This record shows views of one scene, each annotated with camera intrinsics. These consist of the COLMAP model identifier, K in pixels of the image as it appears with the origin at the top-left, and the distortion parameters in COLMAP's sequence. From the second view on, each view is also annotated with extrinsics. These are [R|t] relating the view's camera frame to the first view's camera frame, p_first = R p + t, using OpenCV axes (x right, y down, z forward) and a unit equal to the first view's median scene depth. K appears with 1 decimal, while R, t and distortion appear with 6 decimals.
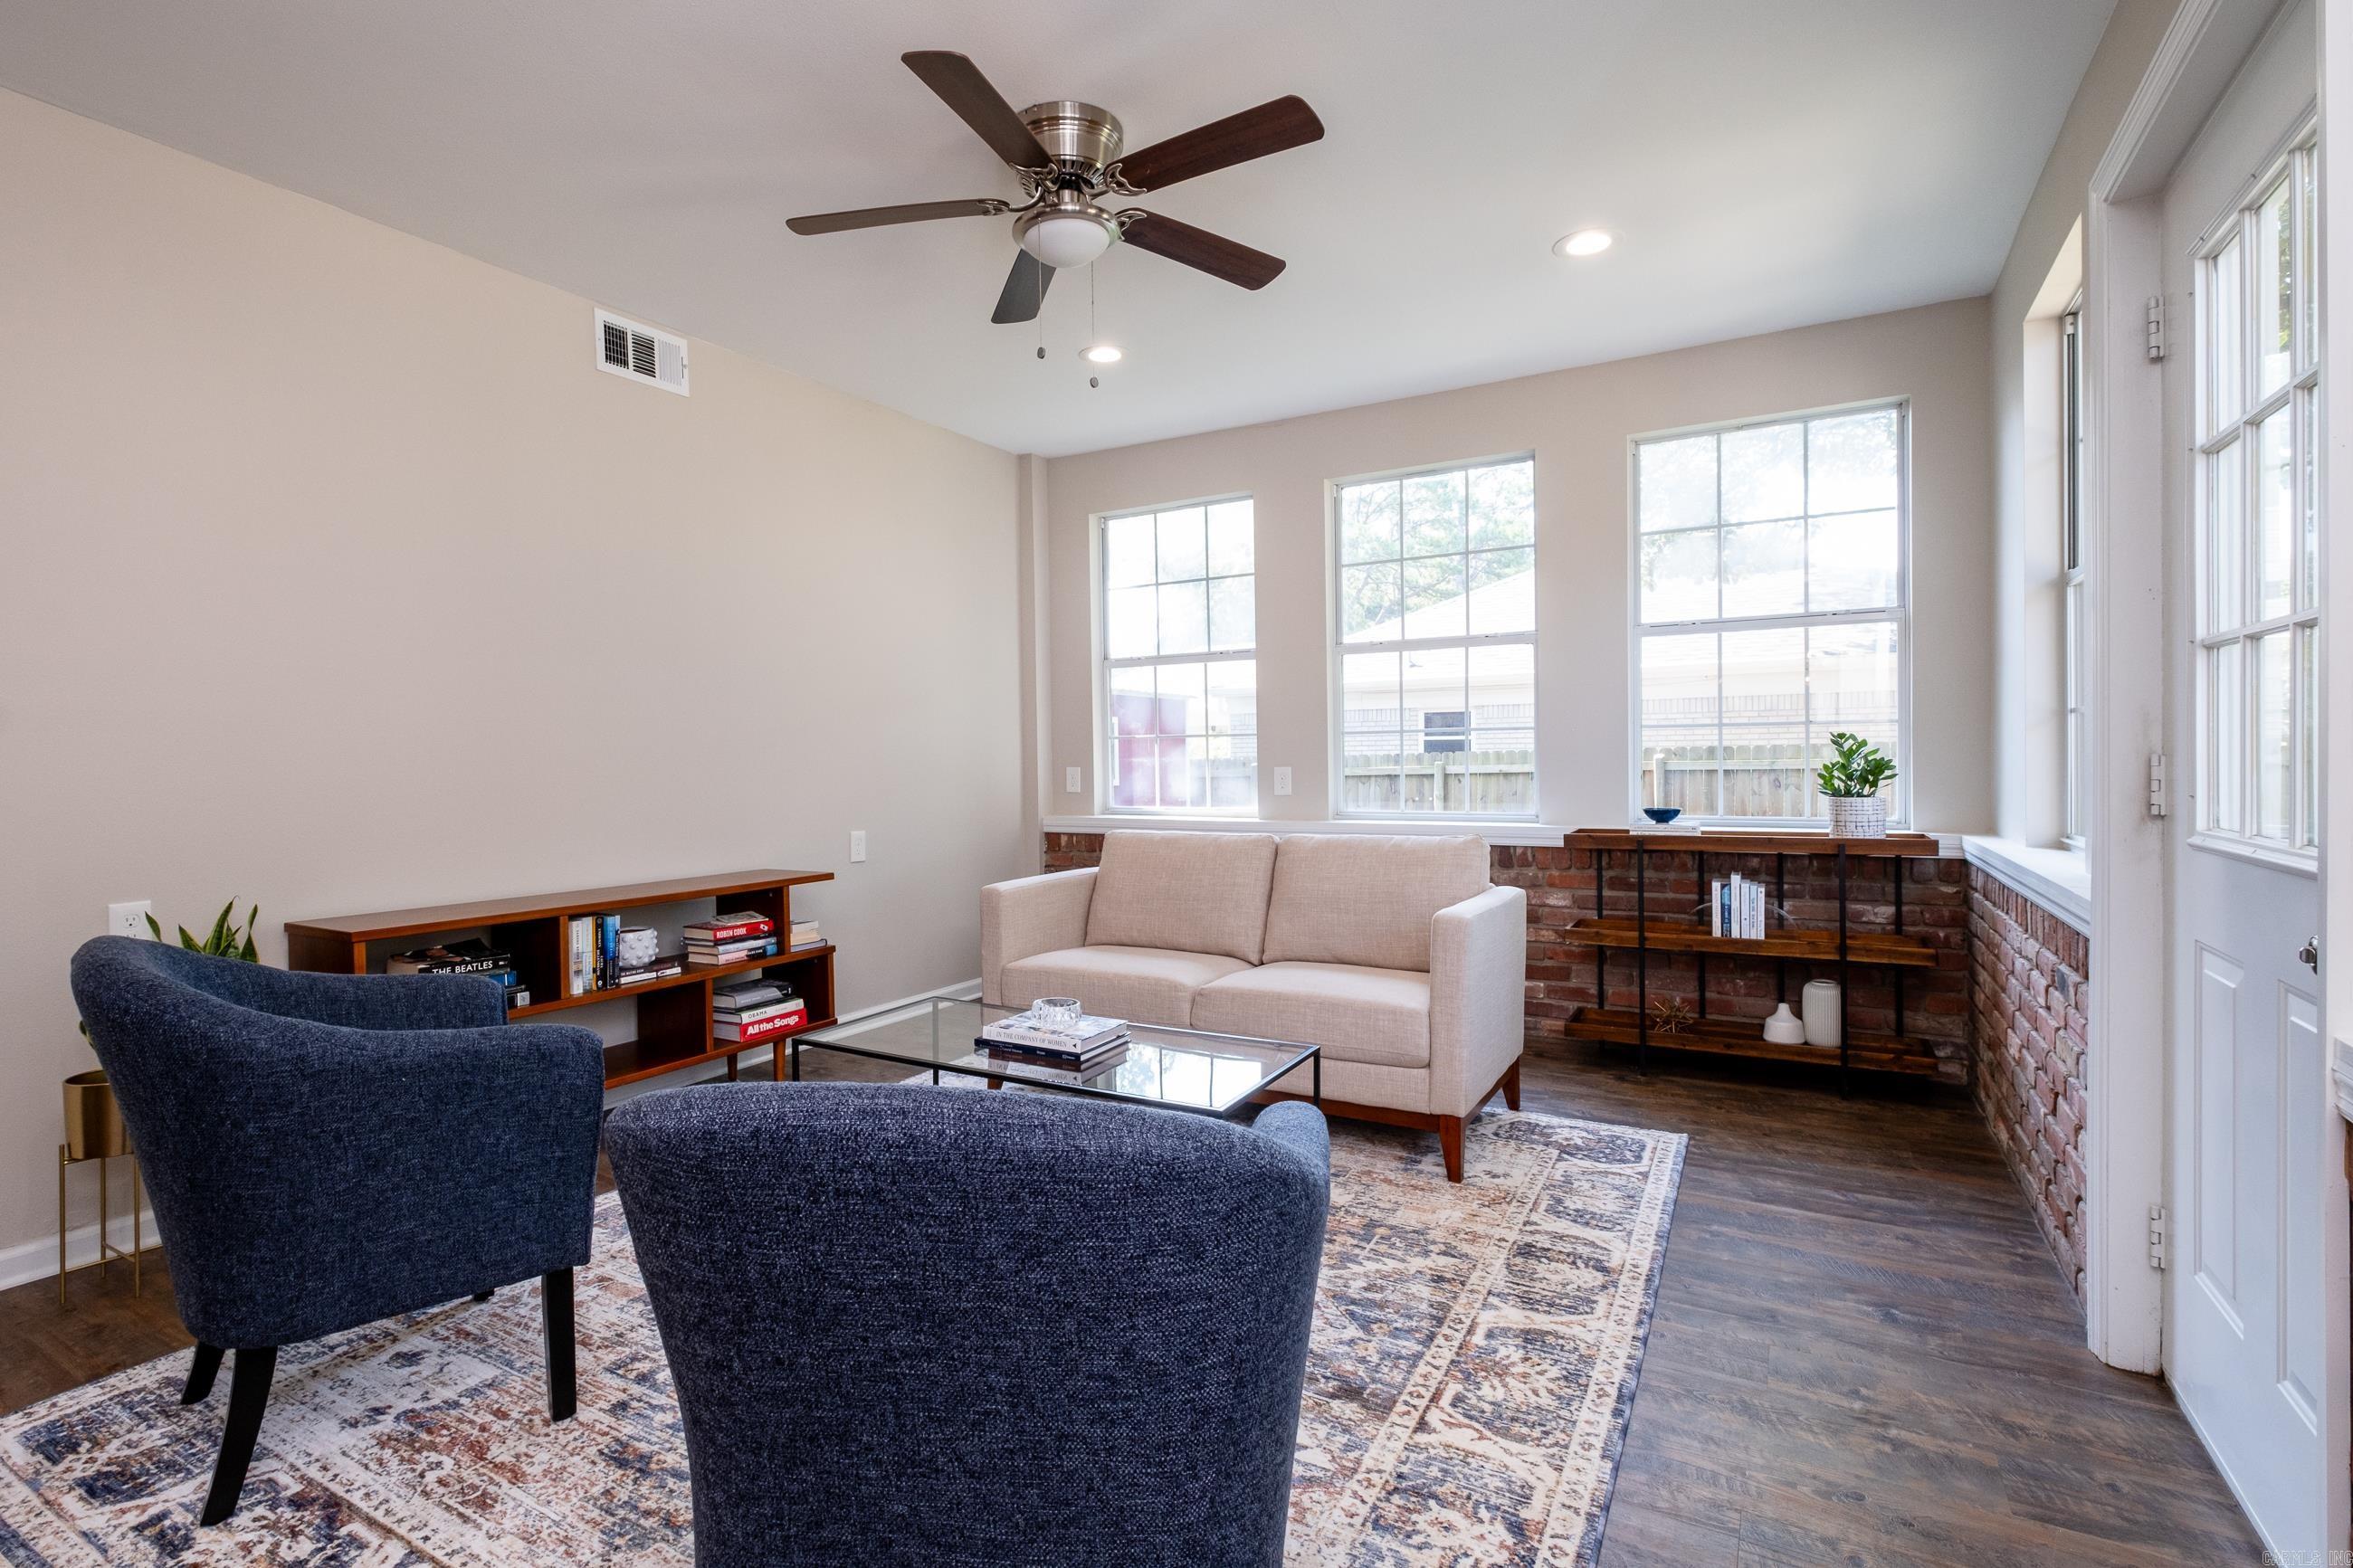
lens RADIAL K [[1088.2, 0, 1152.7], [0, 1088.2, 777.6], [0, 0, 1]] dist [0.000493, 0.000092]
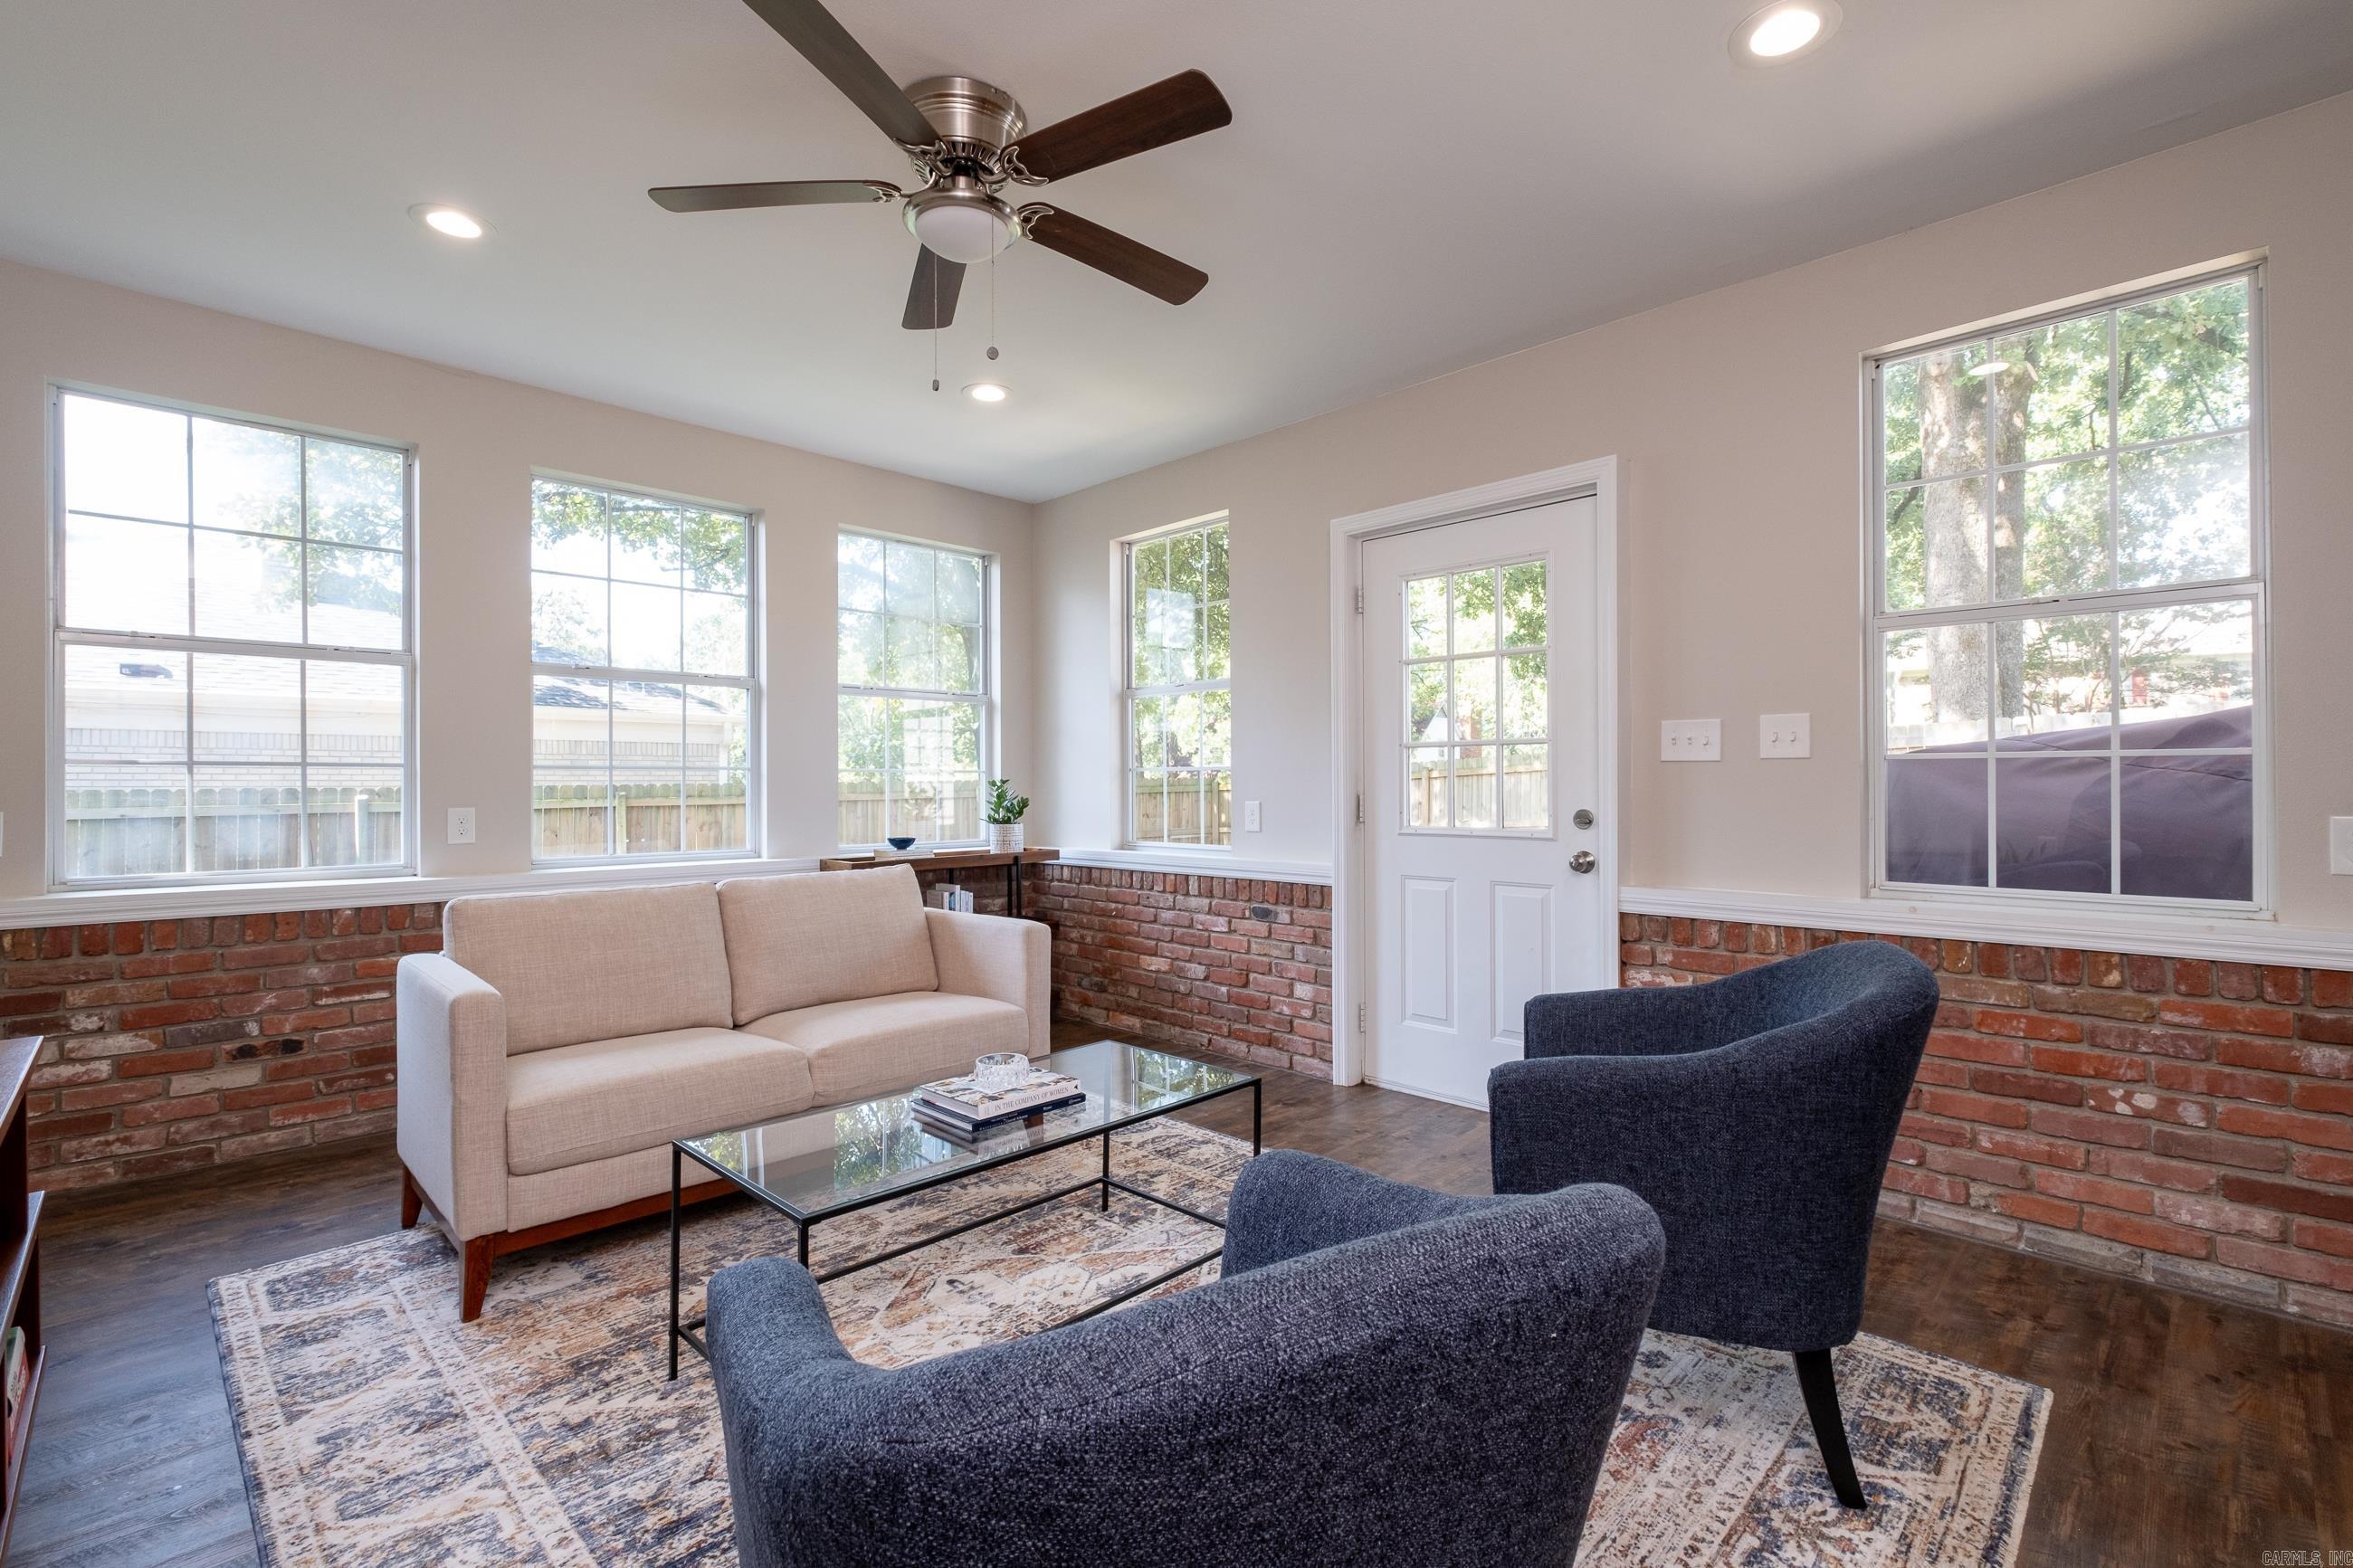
lens RADIAL K [[1088.2, 0, 1152.7], [0, 1088.2, 777.6], [0, 0, 1]] dist [0.000493, 0.000092]
pose [[0.295654, 0.017520, 0.955134, -0.601327], [0.020646, 0.999481, -0.024724, -0.002457], [-0.955072, 0.027030, 0.295139, 0.373818]]
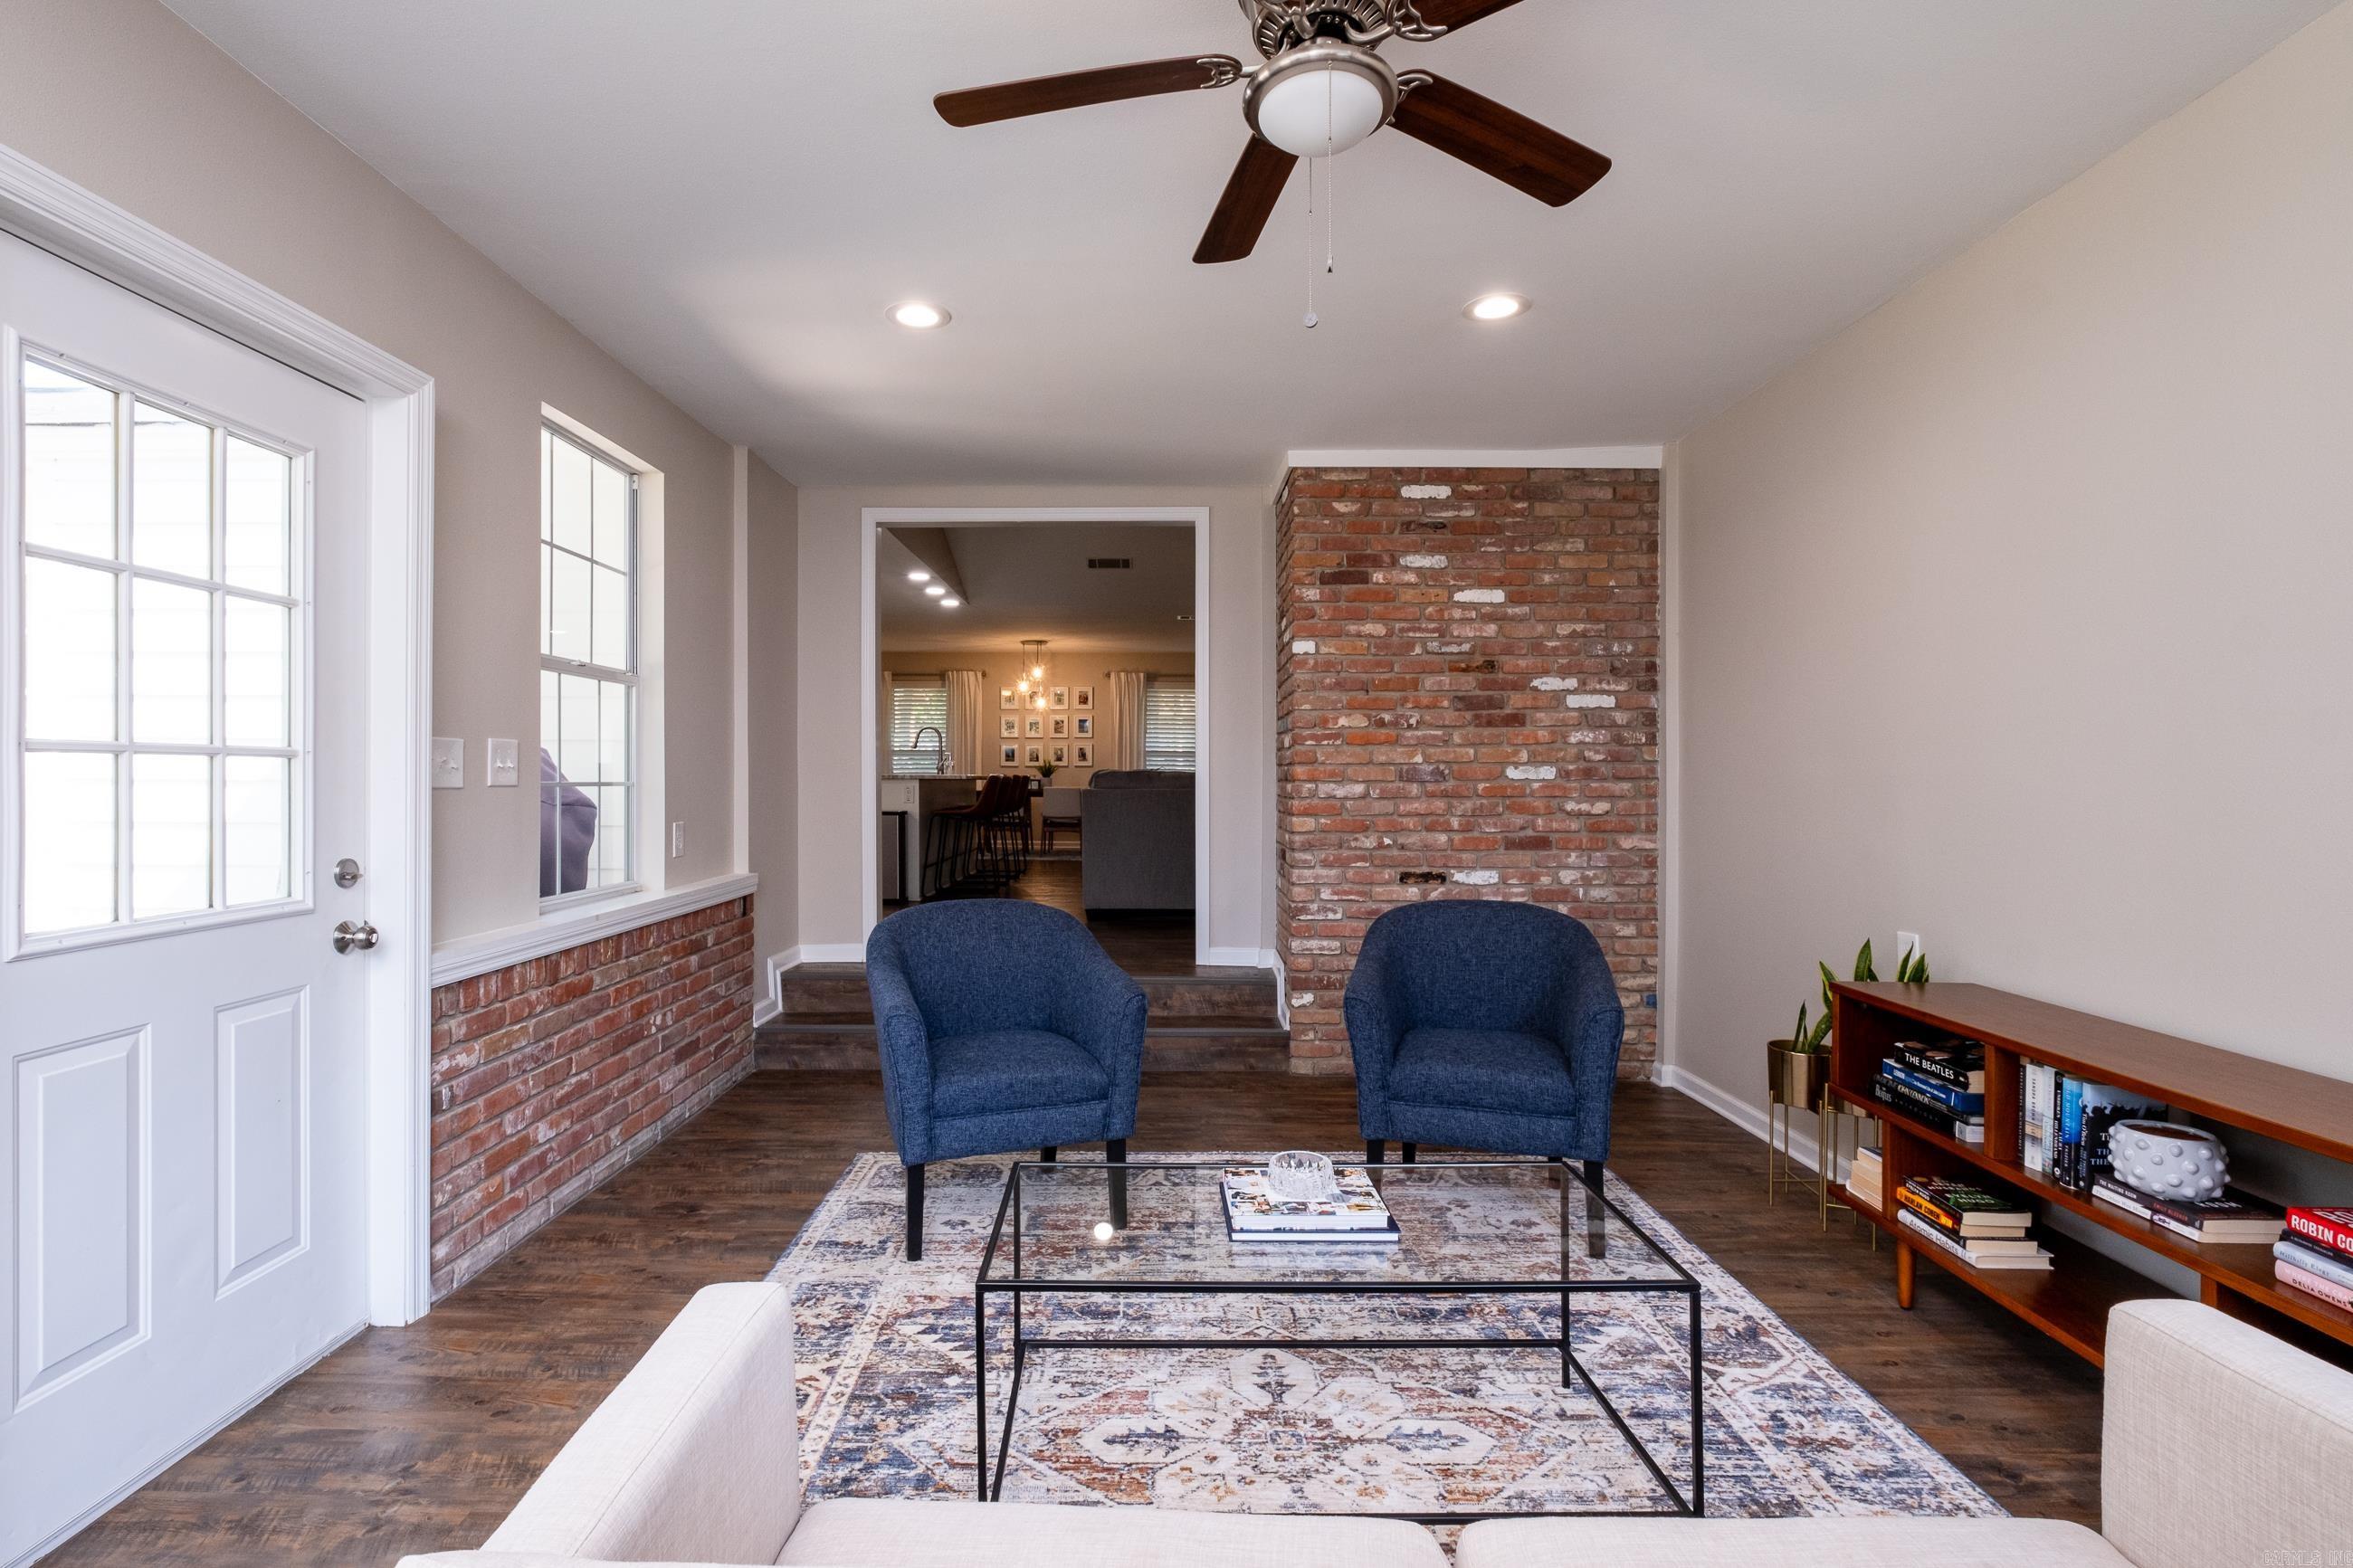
lens RADIAL K [[1088.2, 0, 1152.7], [0, 1088.2, 777.6], [0, 0, 1]] dist [0.000493, 0.000092]
pose [[-0.866835, 0.003074, -0.498586, 0.250836], [-0.009148, 0.999715, 0.022069, -0.052337], [0.498511, 0.023692, -0.866559, 1.025850]]
